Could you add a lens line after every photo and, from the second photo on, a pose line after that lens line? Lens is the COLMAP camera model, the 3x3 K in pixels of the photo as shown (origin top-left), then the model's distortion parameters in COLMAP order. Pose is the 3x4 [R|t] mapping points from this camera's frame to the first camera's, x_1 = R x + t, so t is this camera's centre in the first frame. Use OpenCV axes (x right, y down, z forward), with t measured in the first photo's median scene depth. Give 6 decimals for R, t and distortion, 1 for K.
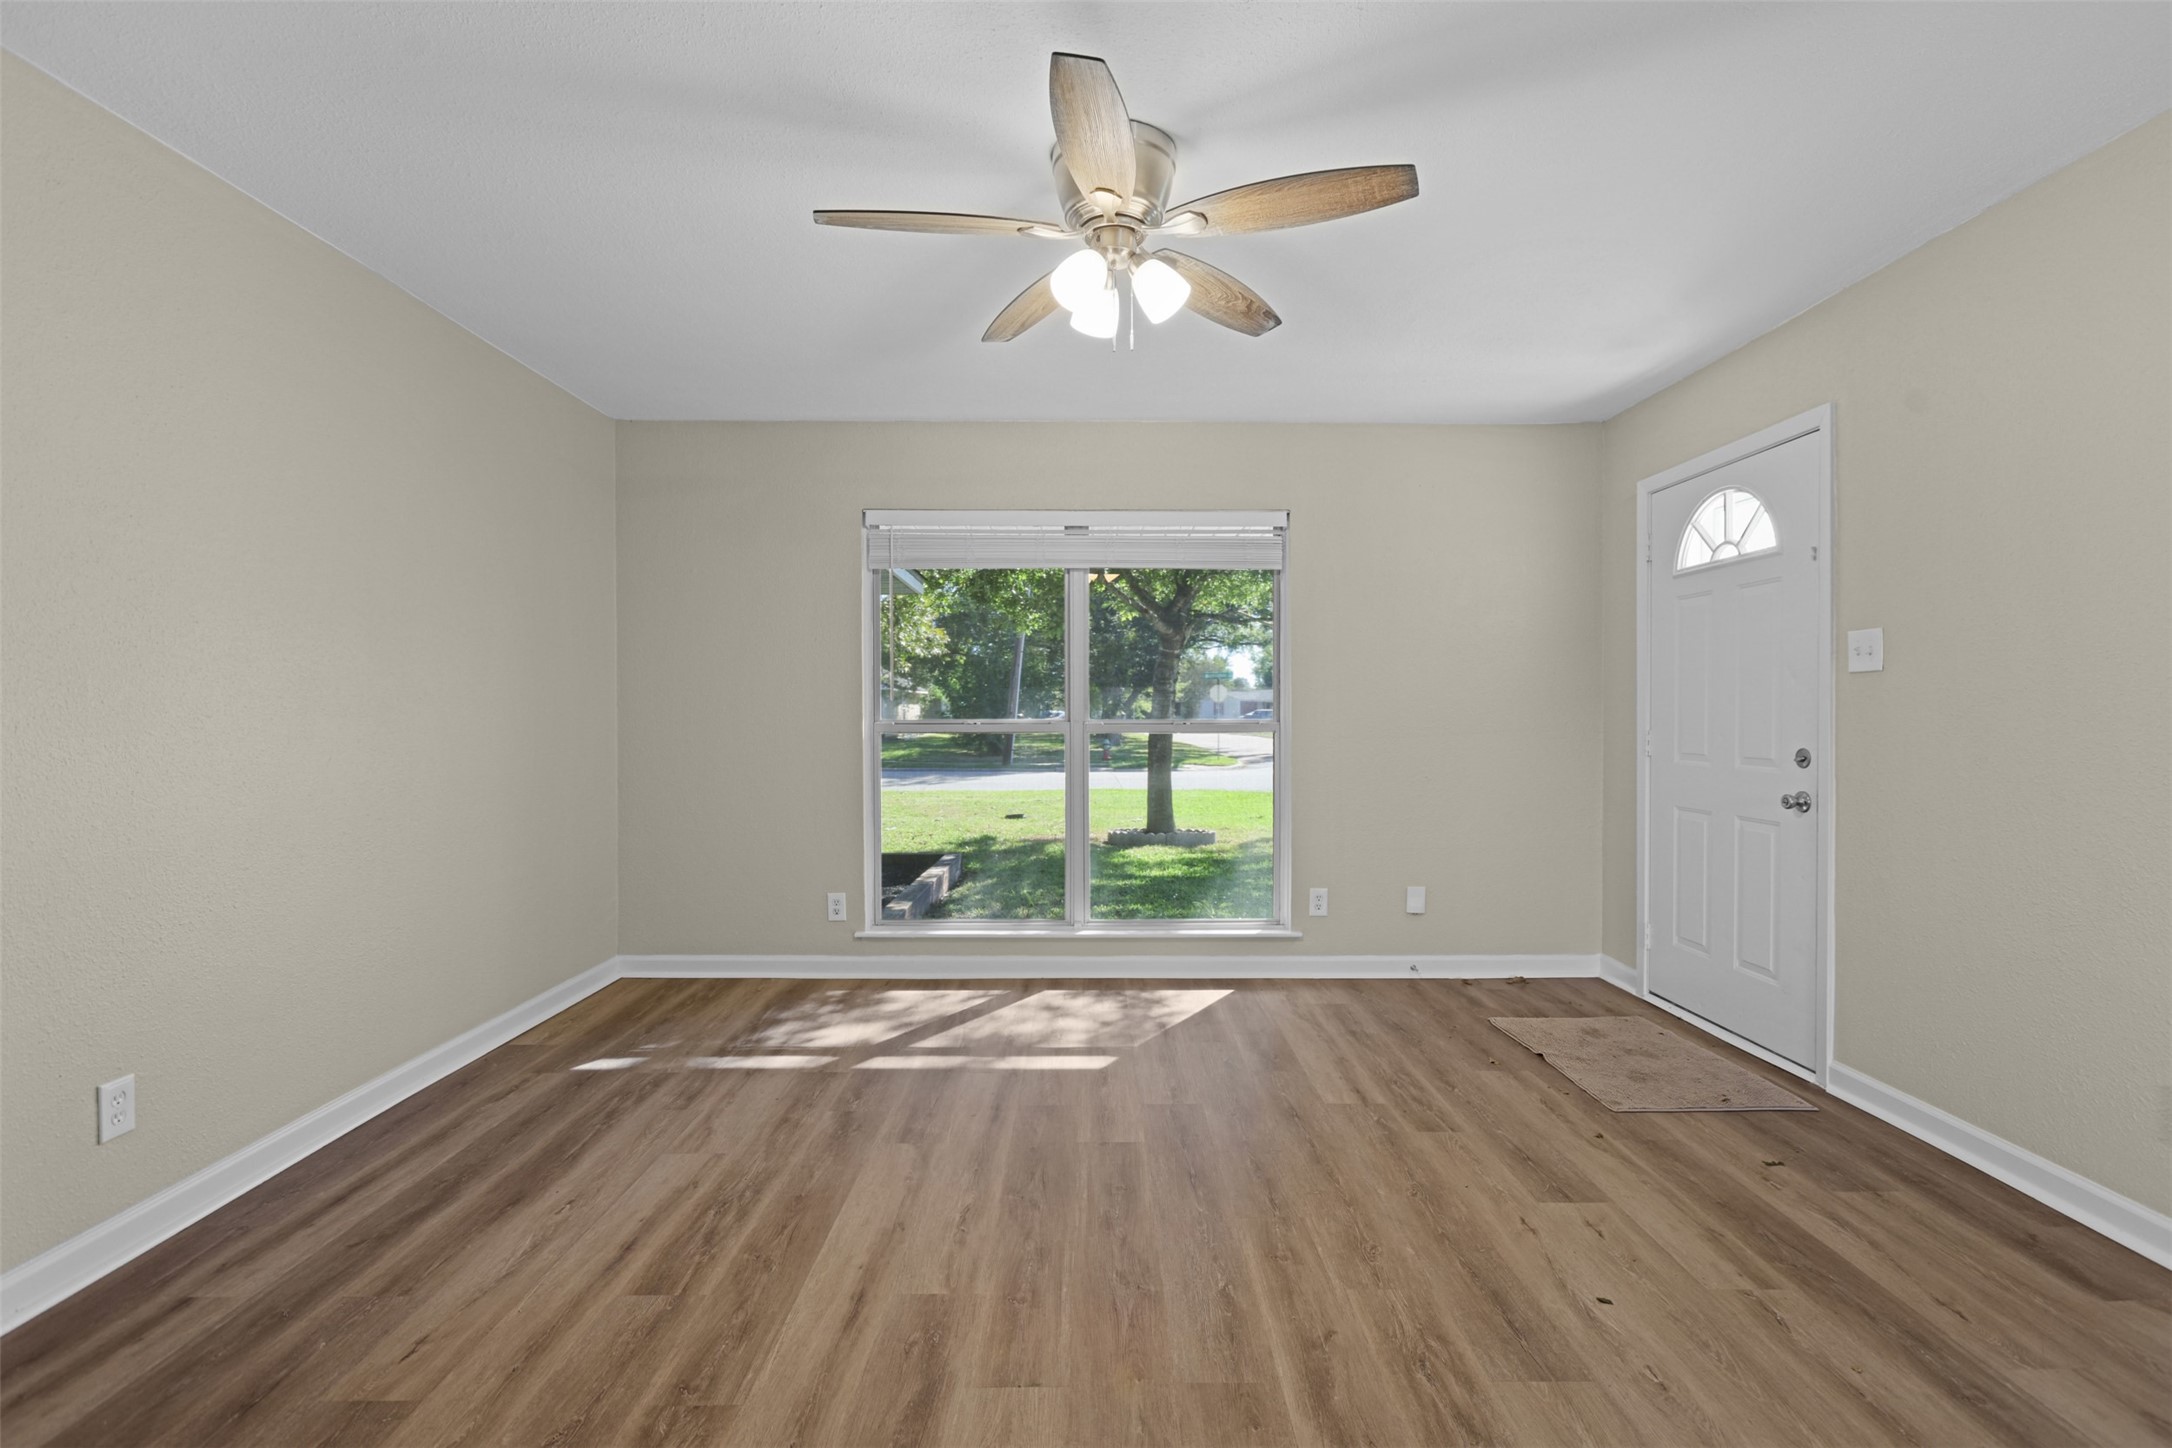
lens RADIAL K [[964.5, 0, 1085.6], [0, 964.5, 704.8], [0, 0, 1]] dist [-0.076446, 0.019186]
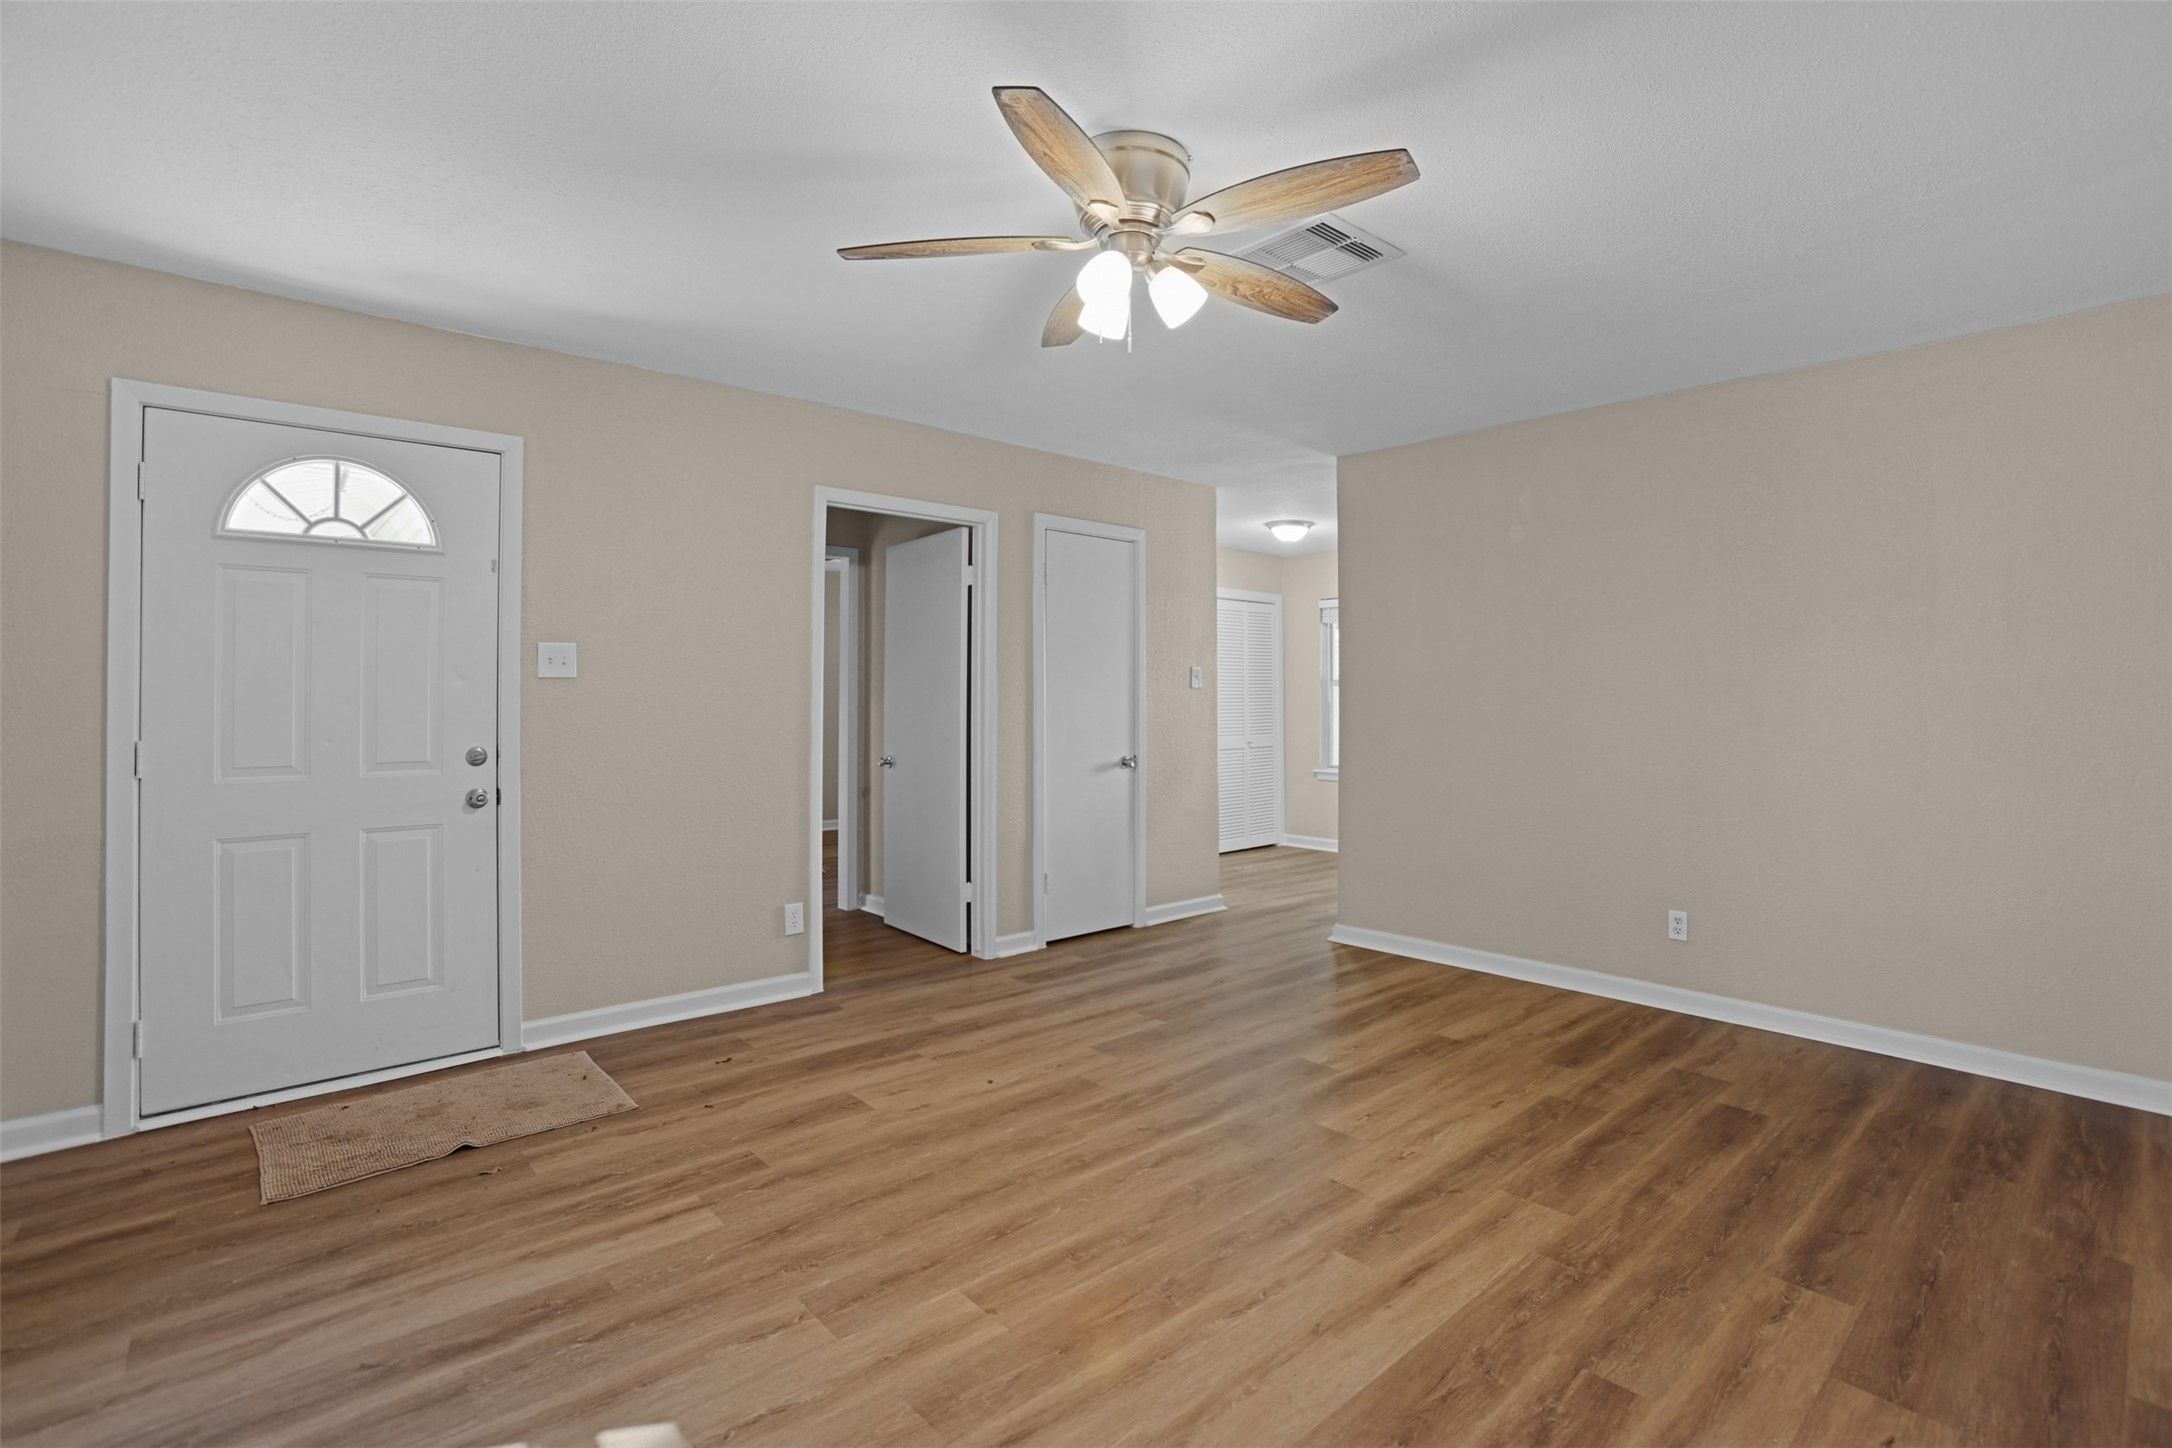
lens RADIAL K [[964.5, 0, 1085.6], [0, 964.5, 704.8], [0, 0, 1]] dist [-0.076446, 0.019186]
pose [[-0.647551, -0.011857, 0.761930, -0.735079], [-0.006579, 0.999929, 0.009969, -0.025272], [-0.761994, 0.001442, -0.647583, 1.794800]]
